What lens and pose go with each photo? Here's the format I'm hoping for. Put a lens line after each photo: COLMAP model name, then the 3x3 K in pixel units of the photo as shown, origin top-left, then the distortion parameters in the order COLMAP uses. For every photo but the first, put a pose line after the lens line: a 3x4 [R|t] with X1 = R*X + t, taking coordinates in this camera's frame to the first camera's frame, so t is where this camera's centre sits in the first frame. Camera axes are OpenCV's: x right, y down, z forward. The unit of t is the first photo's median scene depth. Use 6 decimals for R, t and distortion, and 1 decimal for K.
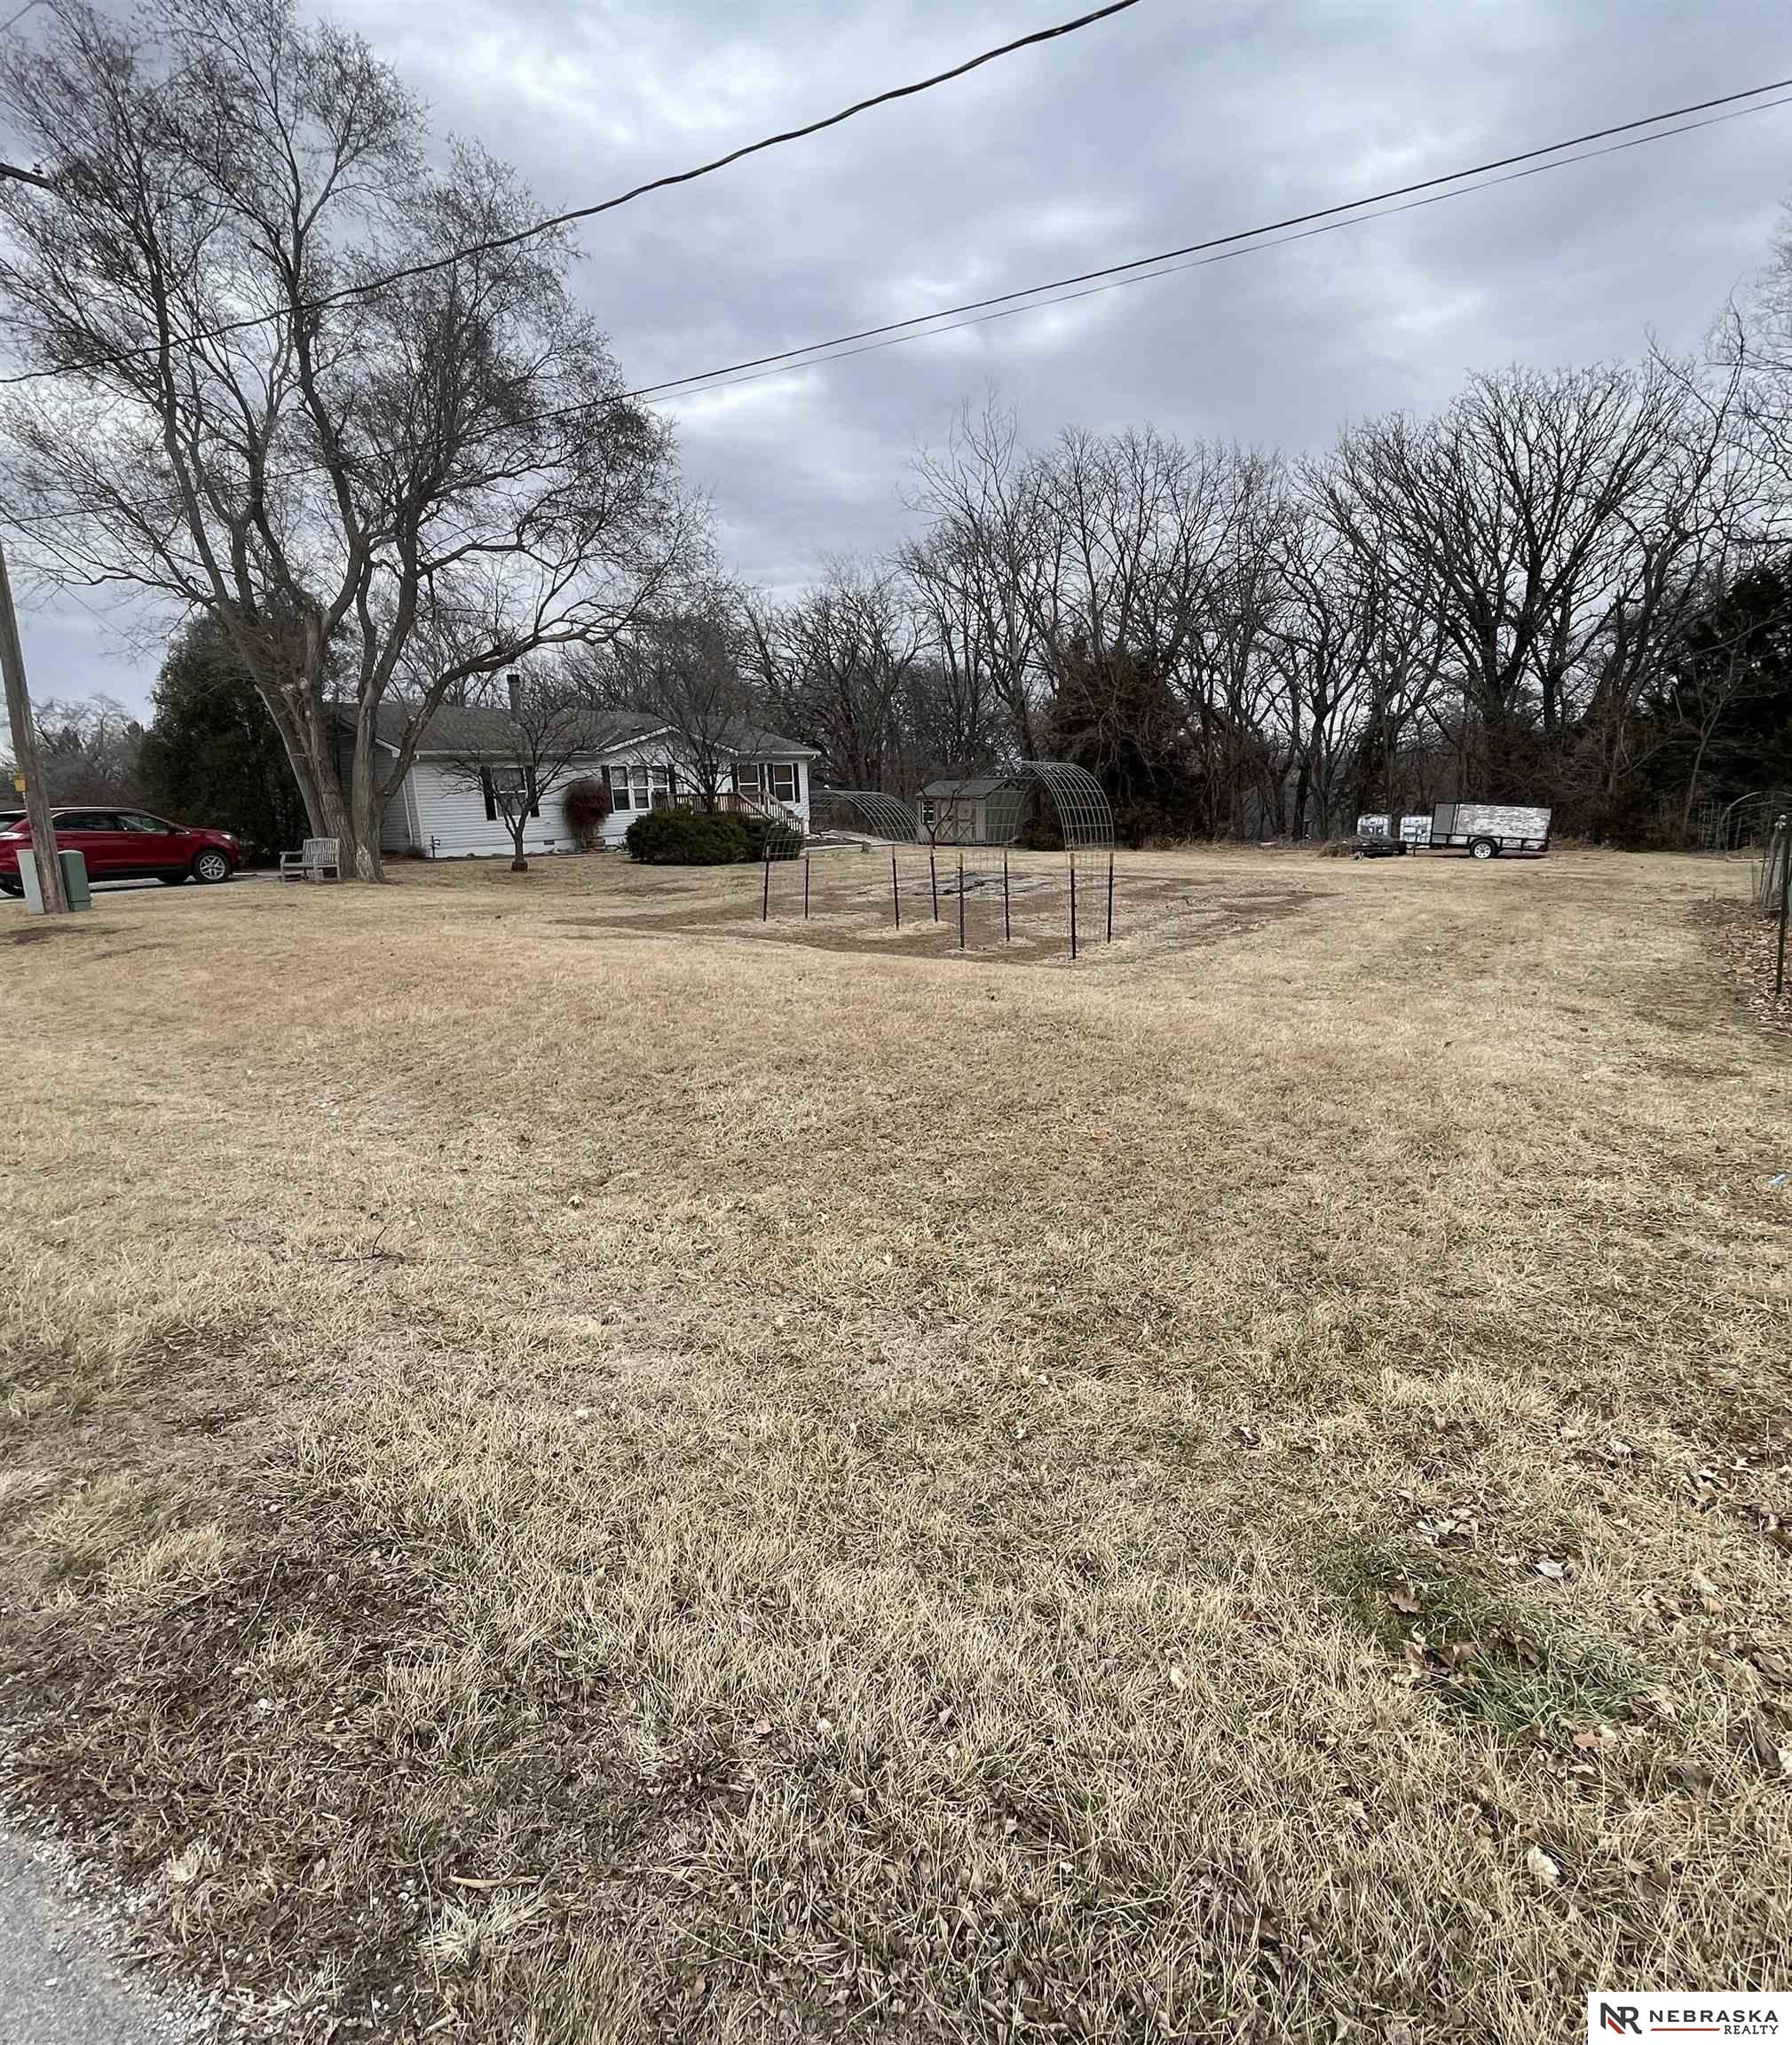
lens RADIAL K [[1108.7, 0, 941.4], [0, 1108.7, 983.5], [0, 0, 1]] dist [0.019383, -0.000064]
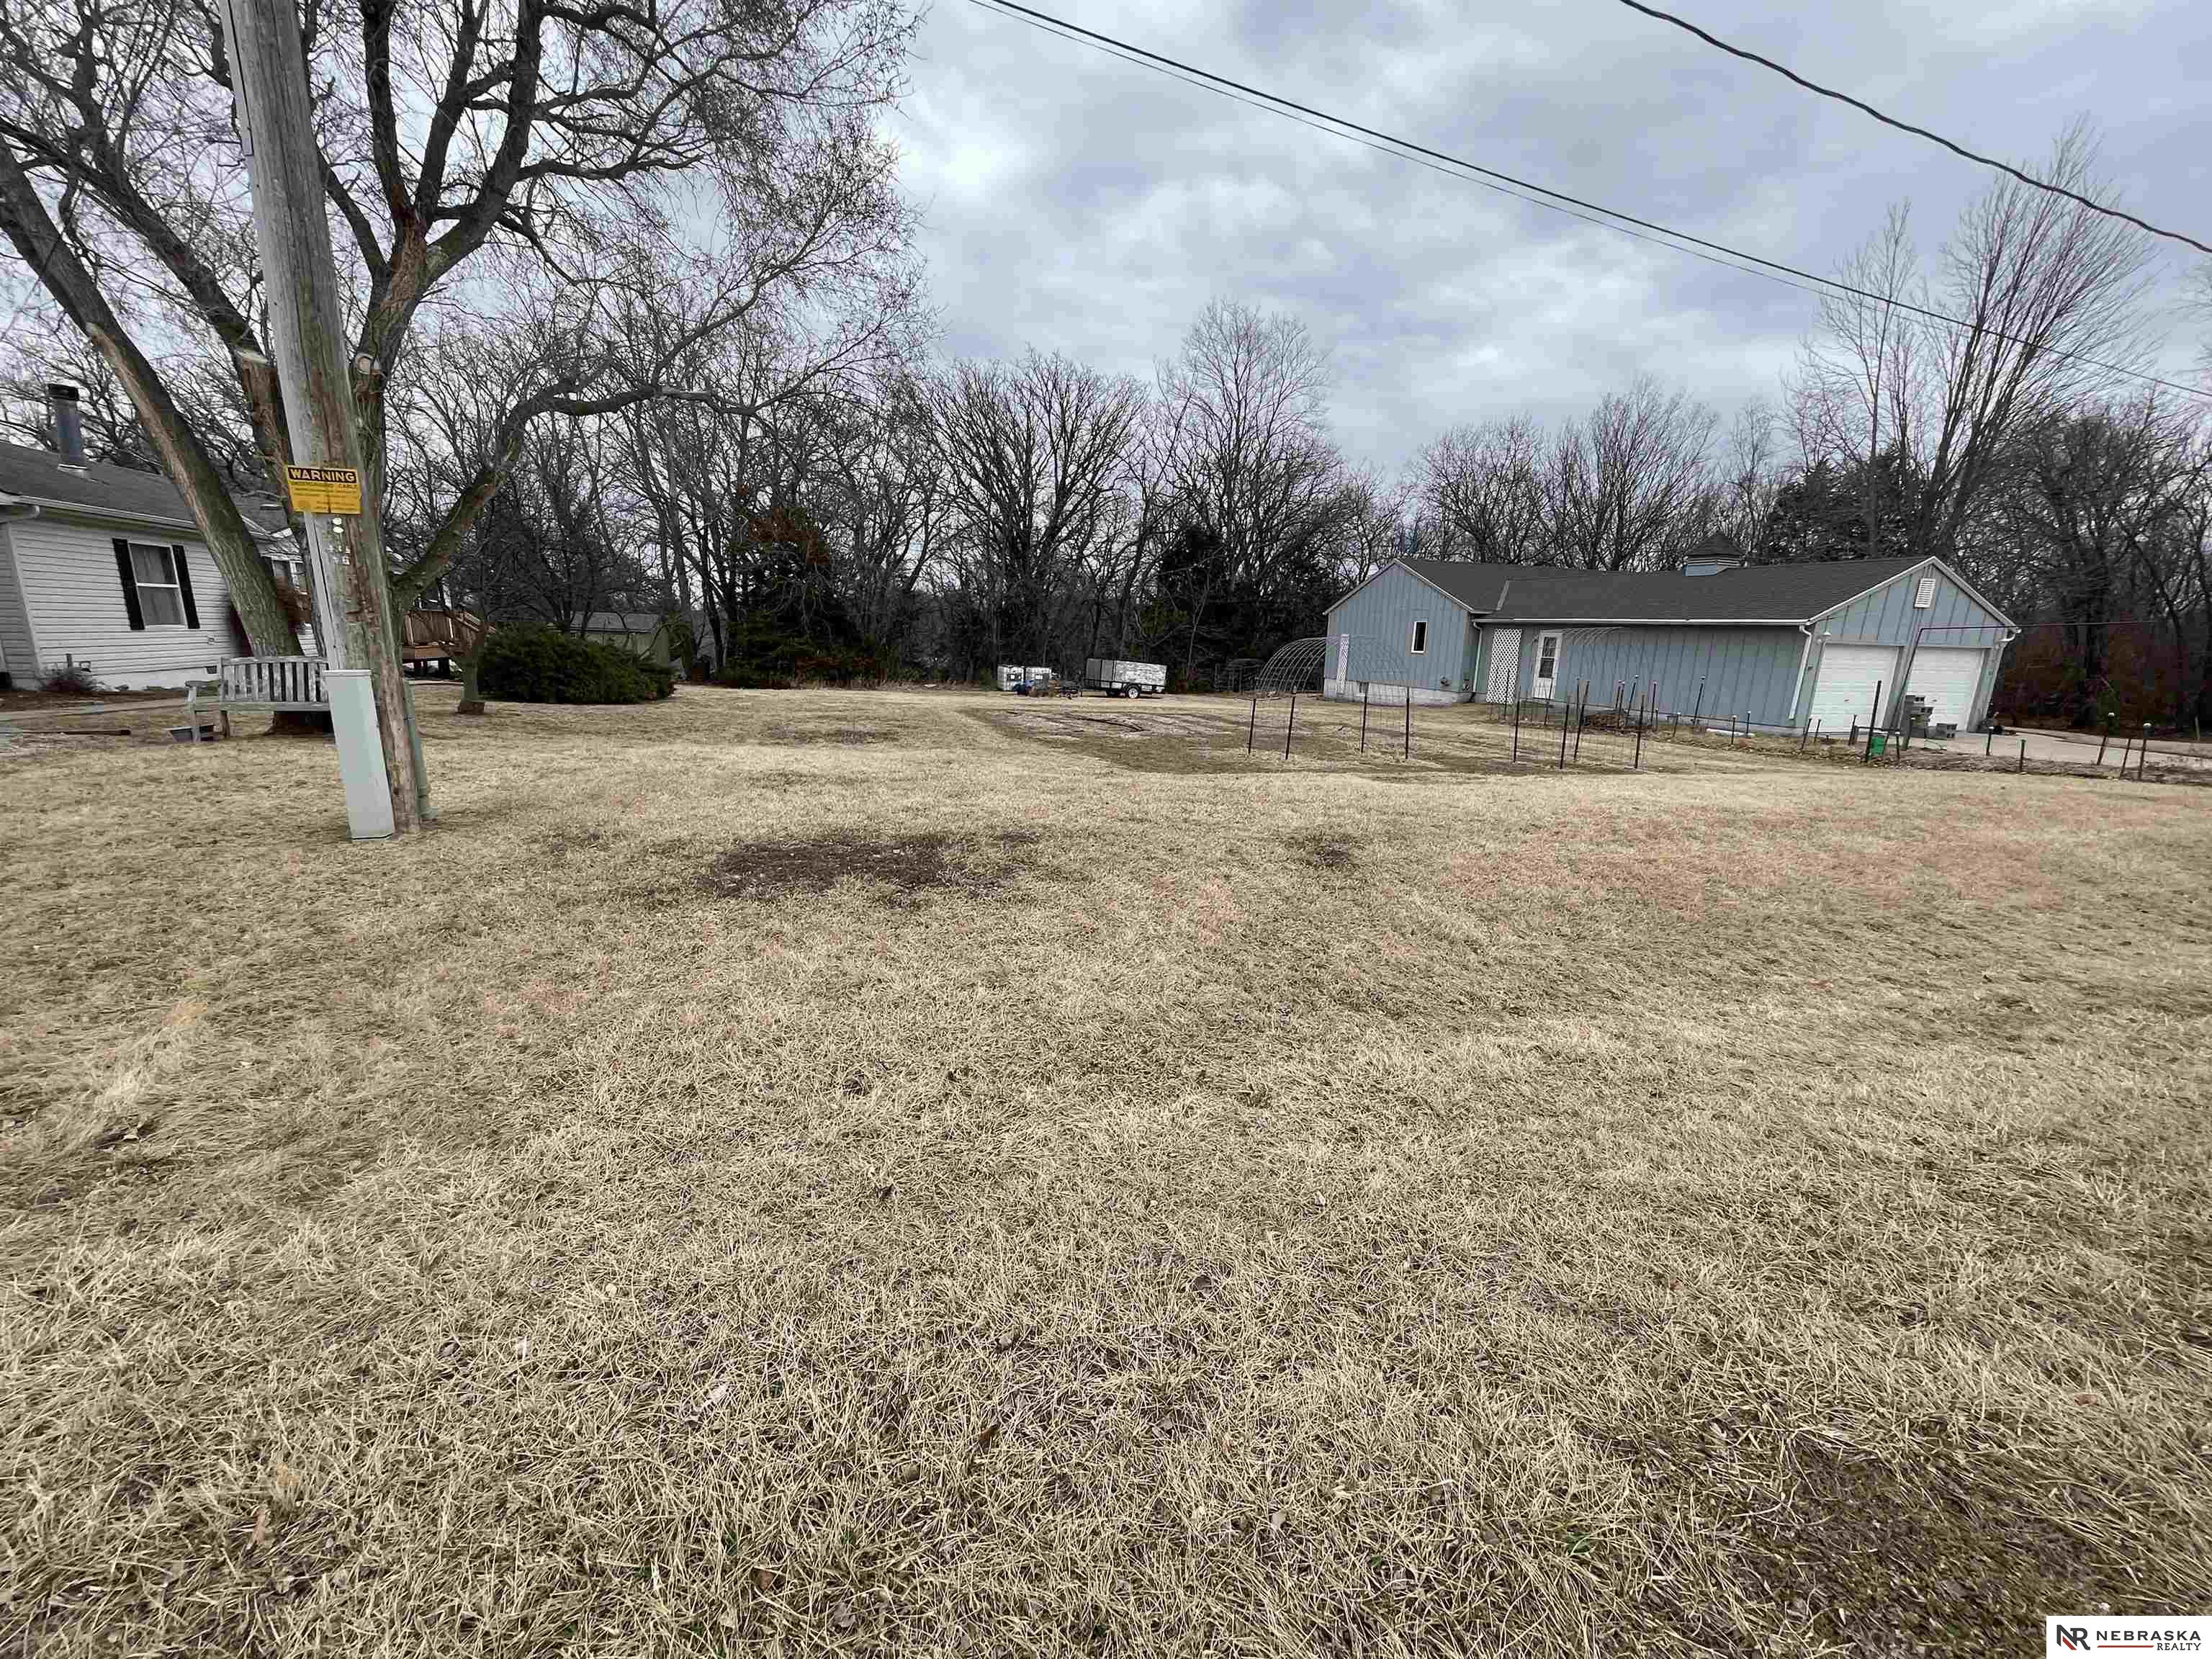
lens RADIAL K [[872.3, 0, 1105.0], [0, 872.3, 793.5], [0, 0, 1]] dist [-0.000328, 0.000092]
pose [[0.642218, -0.081230, 0.762206, -0.427353], [0.083153, 0.995884, 0.036071, -0.032460], [-0.761999, 0.040215, 0.646329, 0.299517]]
